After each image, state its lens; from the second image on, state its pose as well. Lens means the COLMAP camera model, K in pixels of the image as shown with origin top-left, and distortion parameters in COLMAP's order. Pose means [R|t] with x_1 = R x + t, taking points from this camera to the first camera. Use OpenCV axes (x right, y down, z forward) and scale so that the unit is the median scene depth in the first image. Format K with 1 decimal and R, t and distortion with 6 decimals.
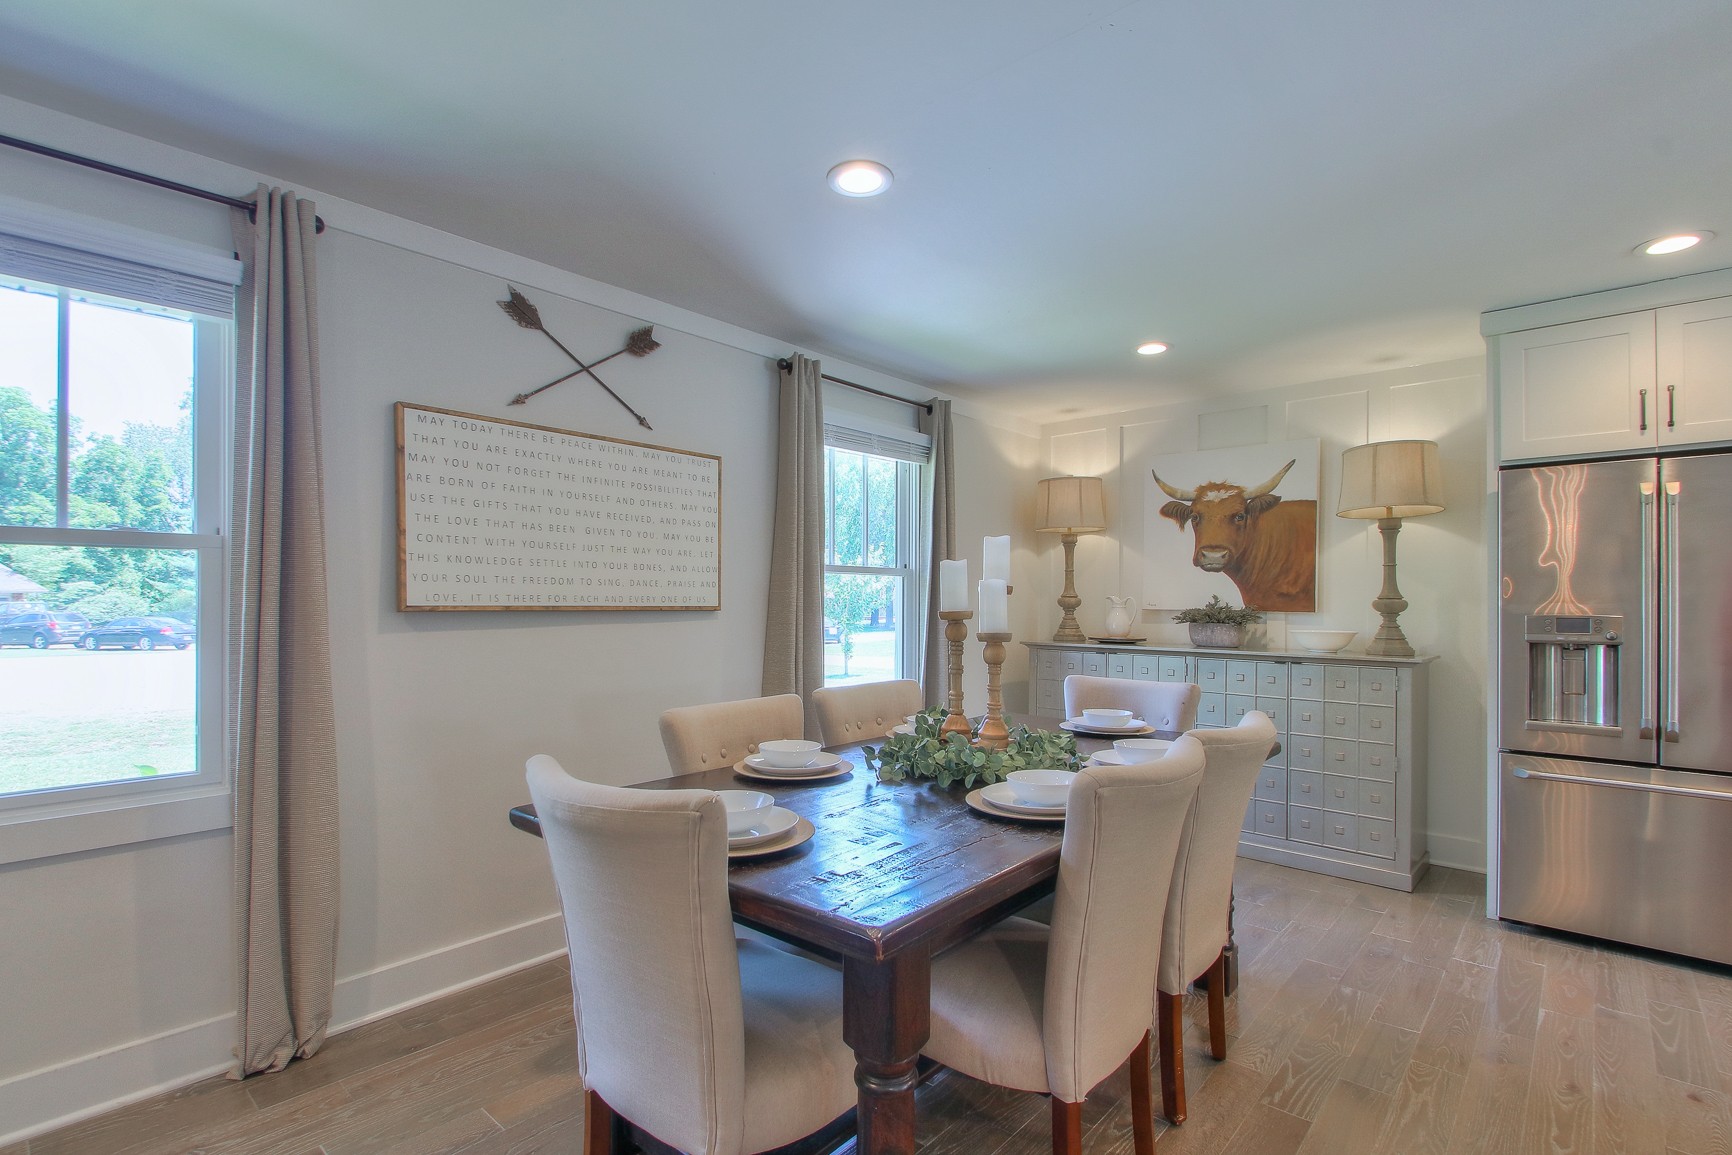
lens RADIAL K [[807.3, 0, 841.5], [0, 807.3, 594.9], [0, 0, 1]] dist [0.019575, -0.018680]
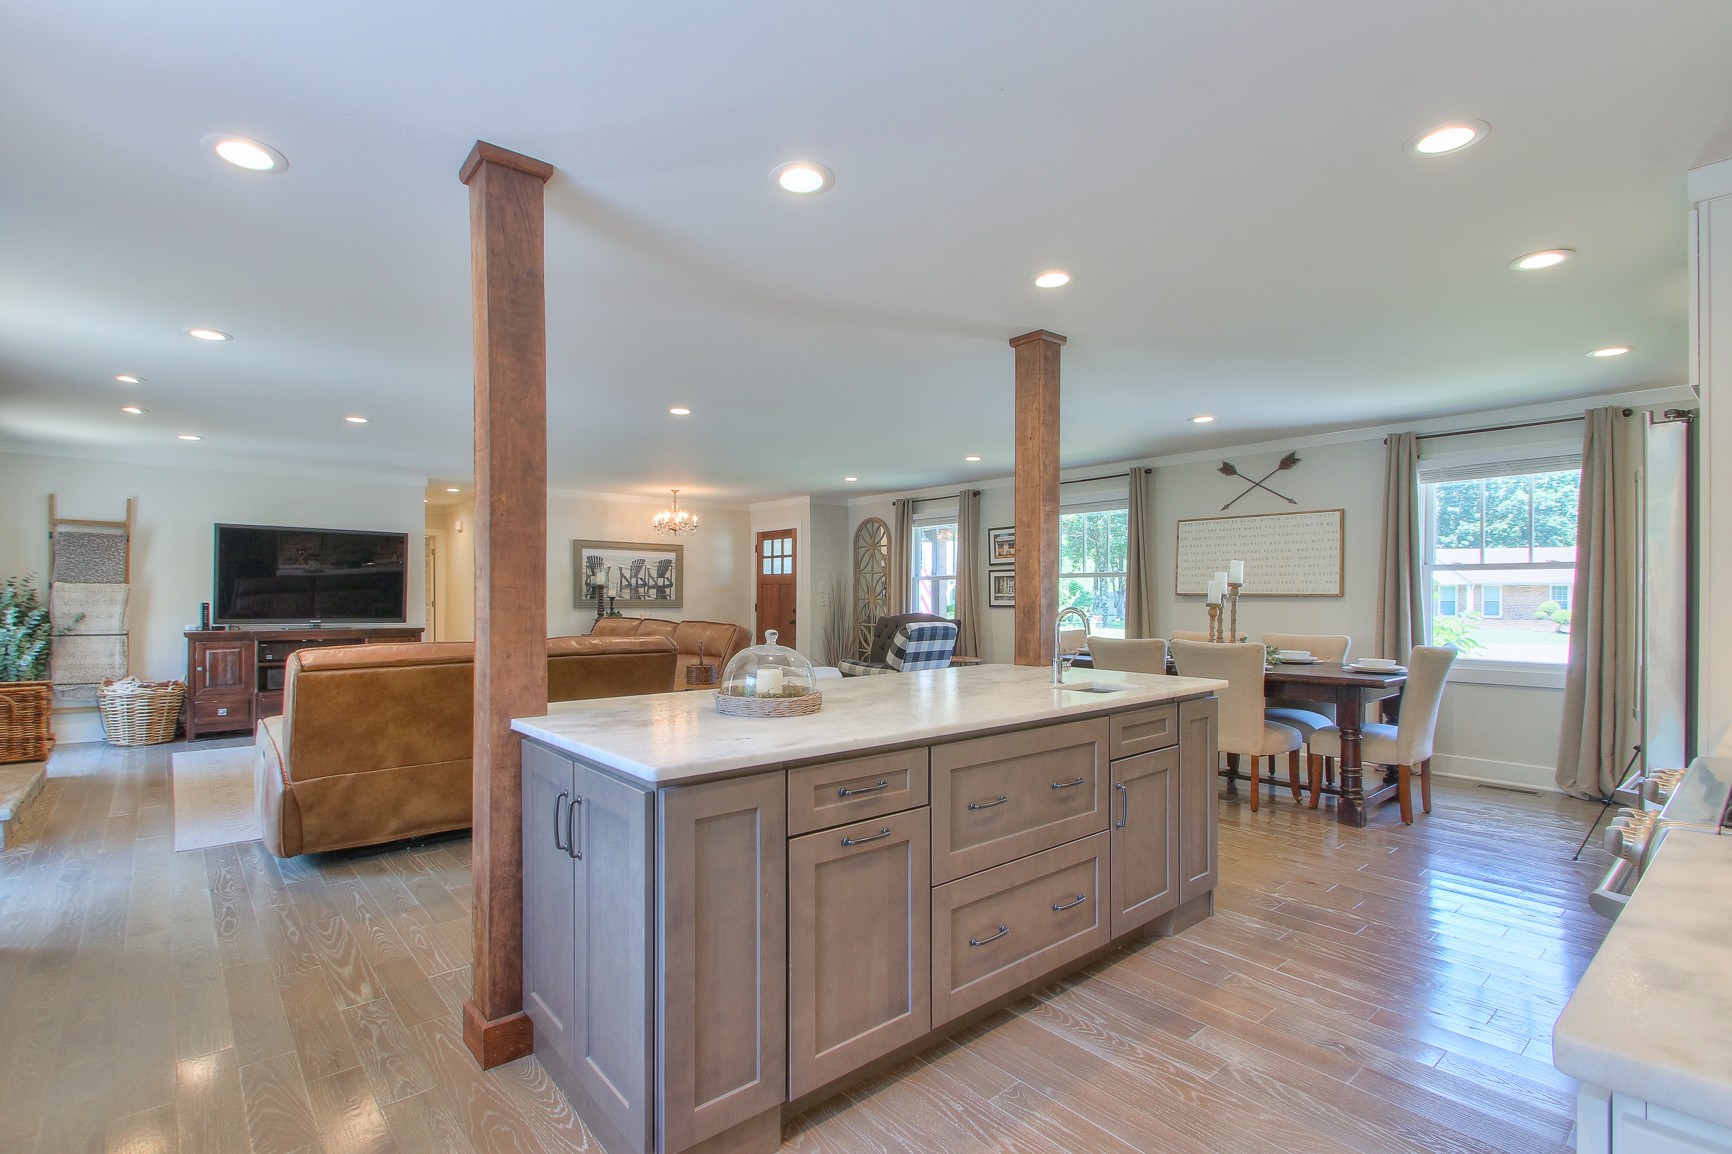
lens RADIAL K [[807.3, 0, 841.5], [0, 807.3, 594.4], [0, 0, 1]] dist [0.019575, -0.018680]
pose [[-0.125131, -0.002995, -0.992136, 1.834543], [0.003984, 0.999986, -0.003521, 0.017507], [0.992132, -0.004394, -0.125118, 0.151257]]
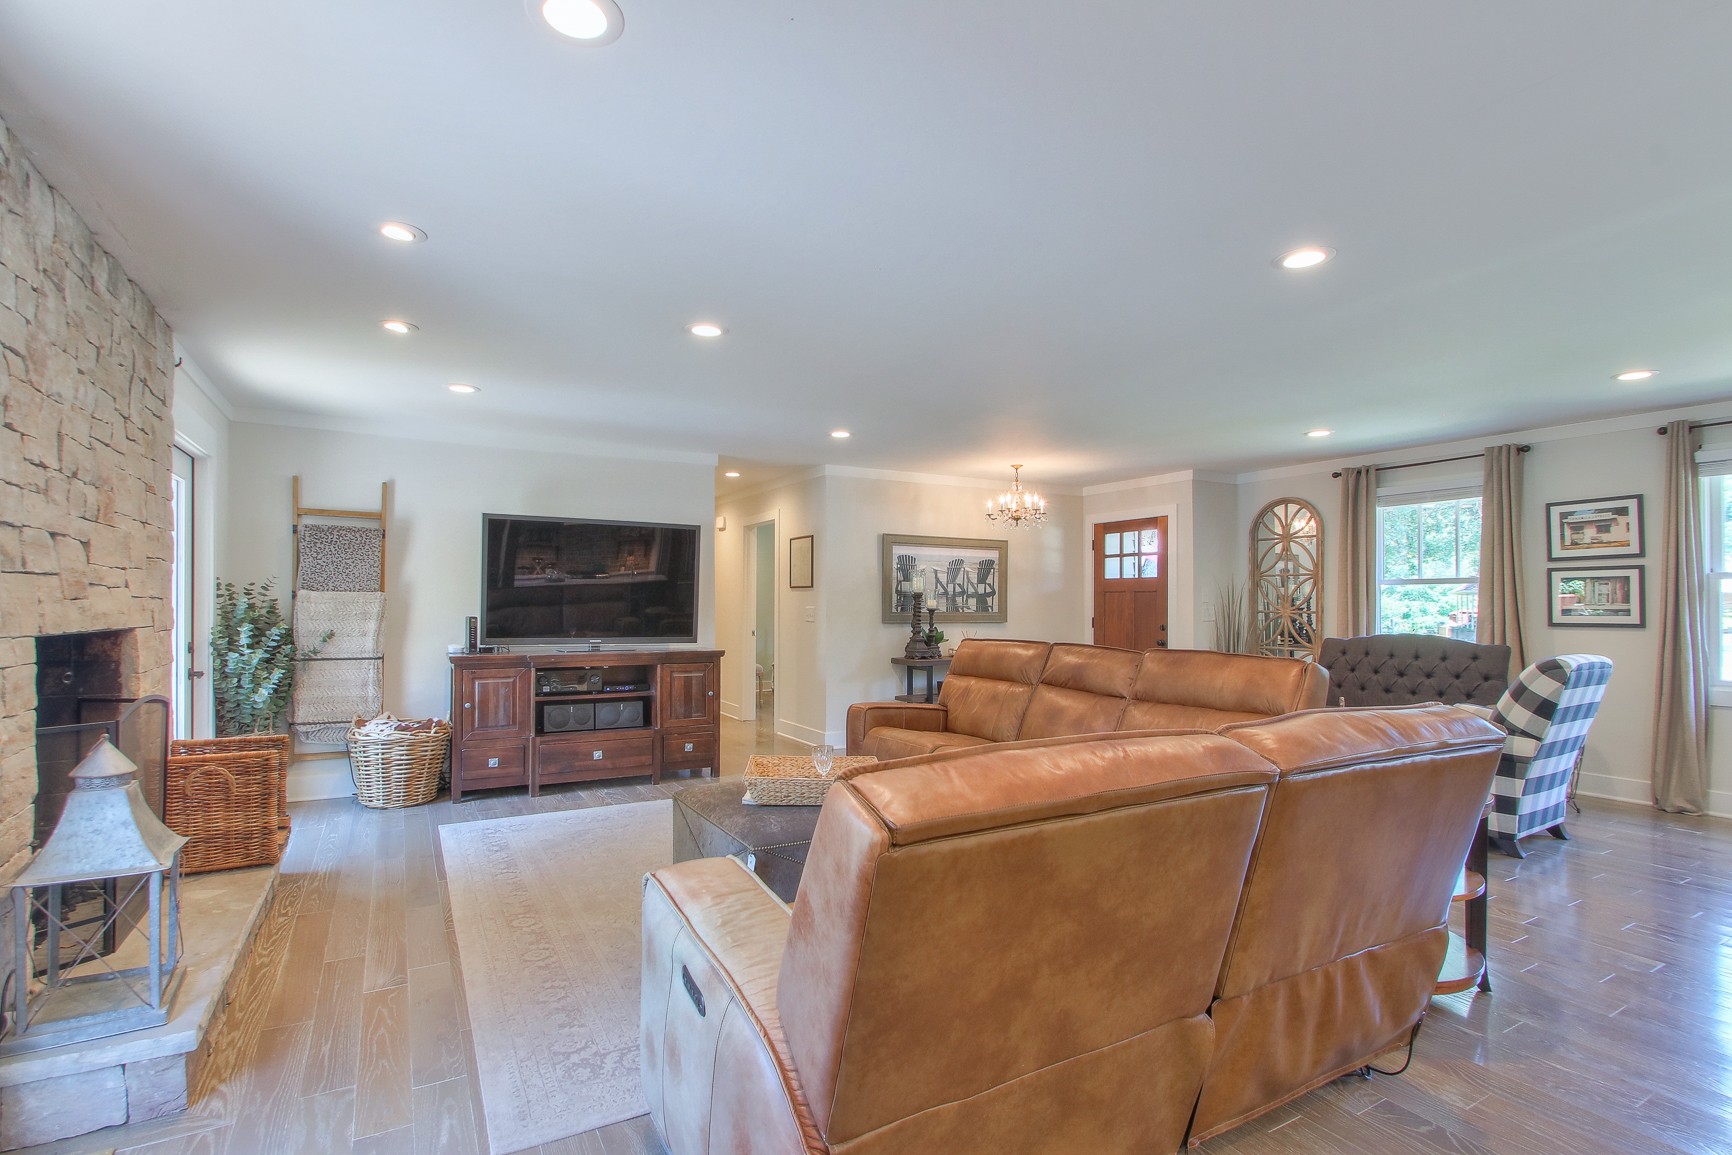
lens RADIAL K [[807.3, 0, 841.5], [0, 807.3, 594.9], [0, 0, 1]] dist [0.019575, -0.018680]
pose [[-0.315308, -0.013121, -0.948899, 1.223987], [0.002742, 0.999888, -0.014737, 0.007228], [0.948985, -0.007249, -0.315237, -0.574658]]
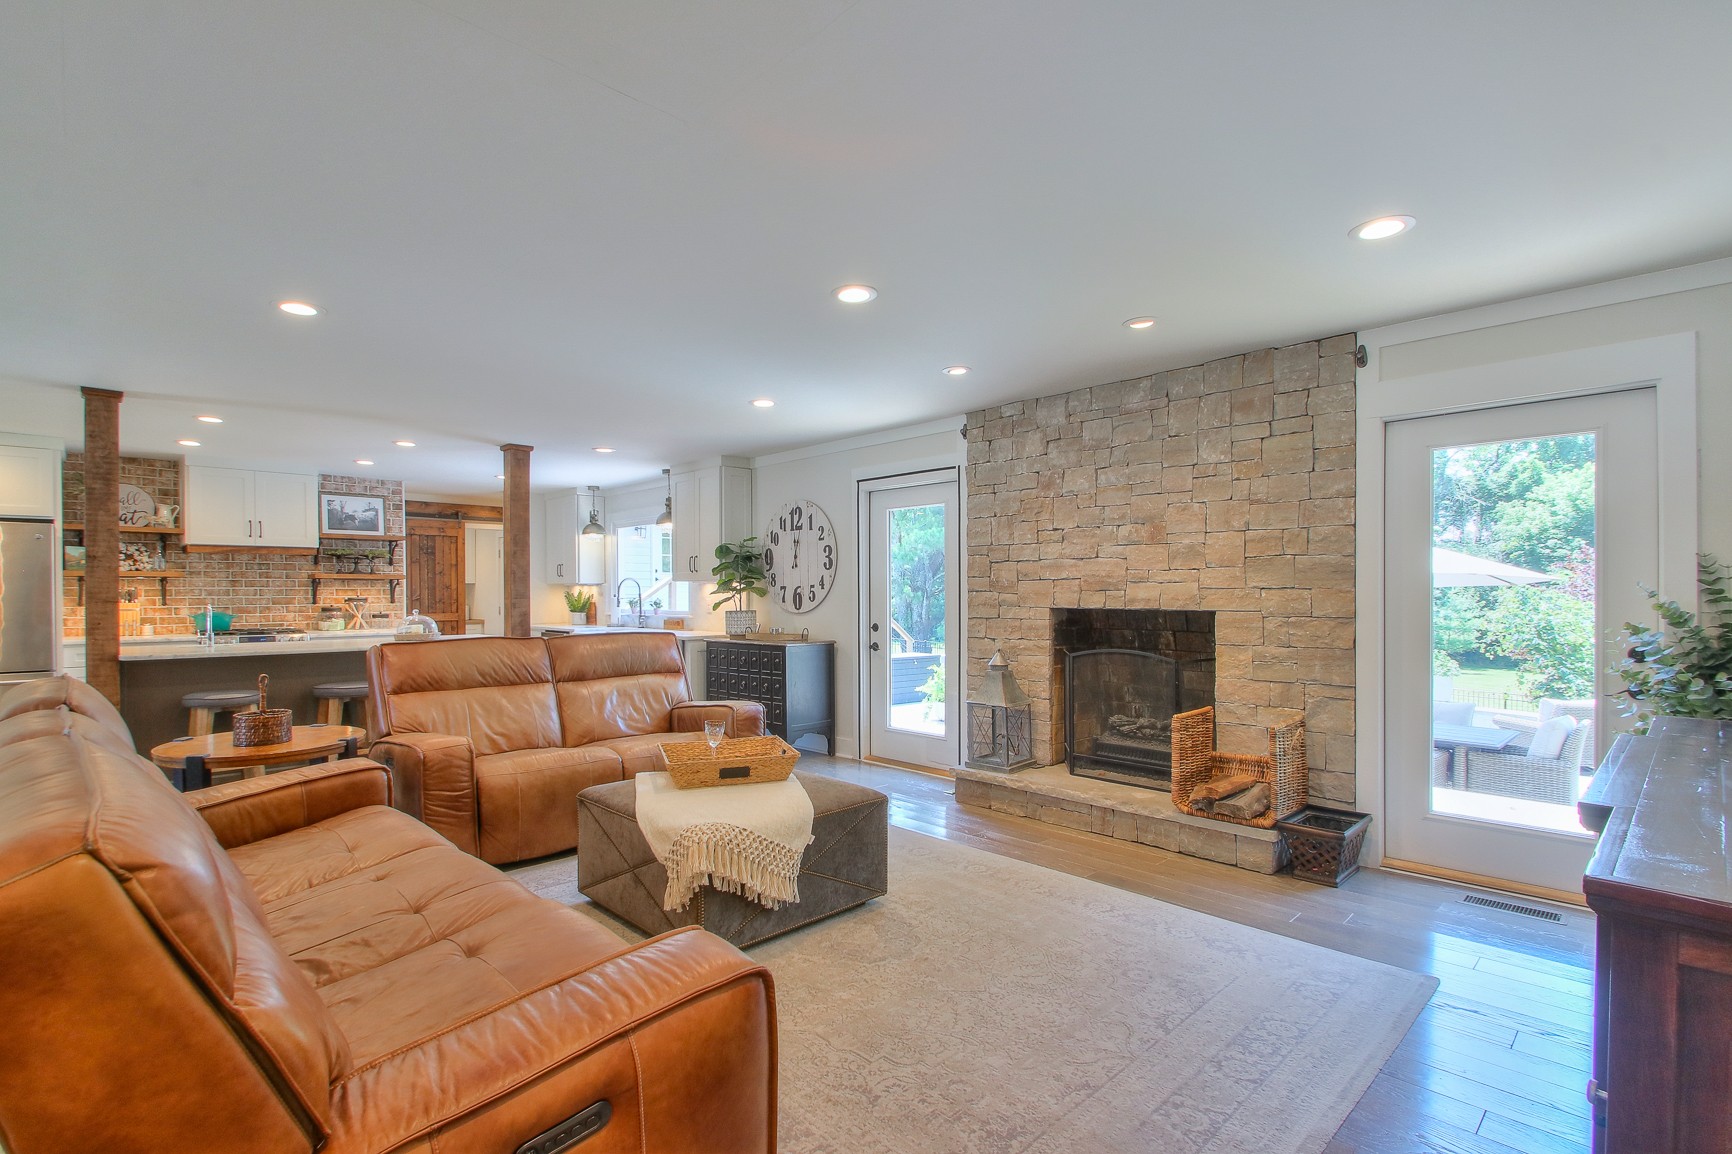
lens RADIAL K [[807.3, 0, 841.5], [0, 807.3, 594.4], [0, 0, 1]] dist [0.019575, -0.018680]
pose [[0.061628, -0.009242, 0.998056, -0.745496], [-0.002567, 0.999952, 0.009418, -0.007865], [-0.998096, -0.003142, 0.061601, -1.133775]]
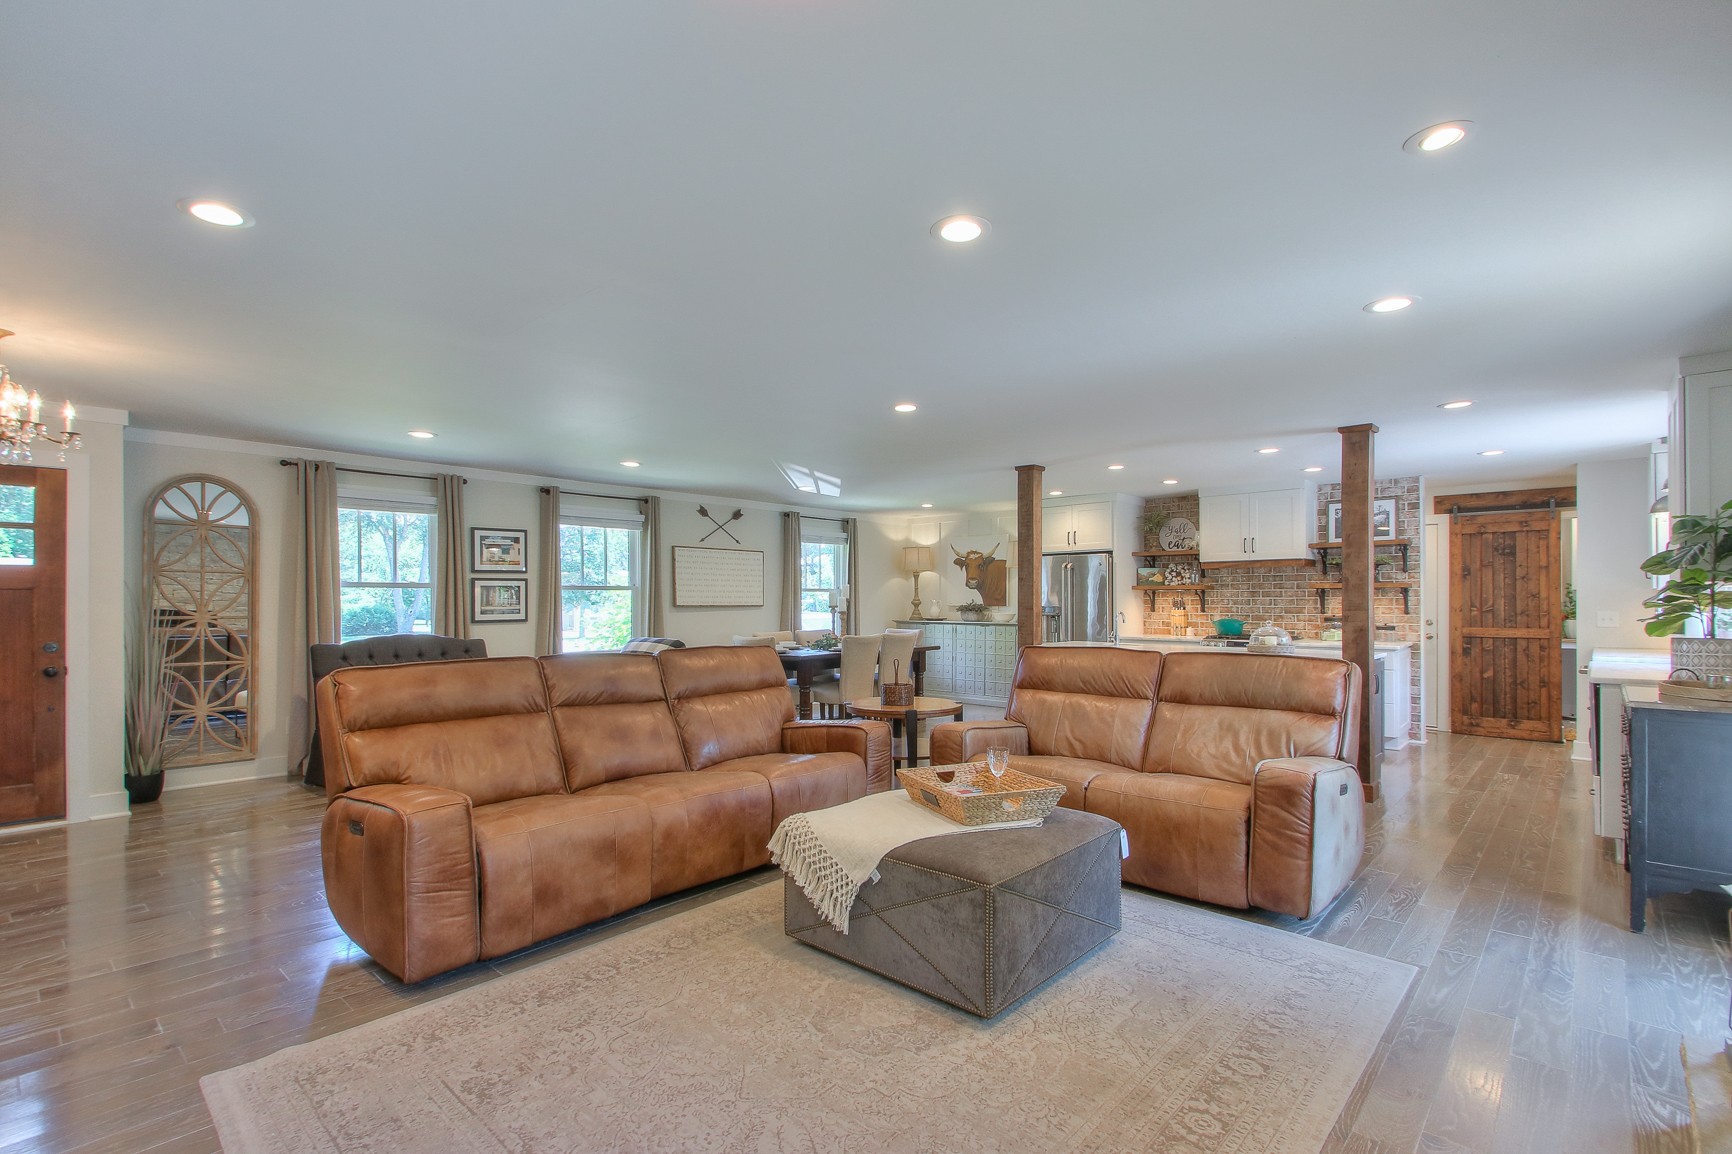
lens RADIAL K [[807.3, 0, 839.7], [0, 807.3, 597.4], [0, 0, 1]] dist [0.023446, -0.023393]
pose [[0.999953, -0.006879, -0.006791, 0.137302], [0.006878, 0.999976, -0.000080, -0.010682], [0.006791, 0.000033, 0.999977, -1.873098]]
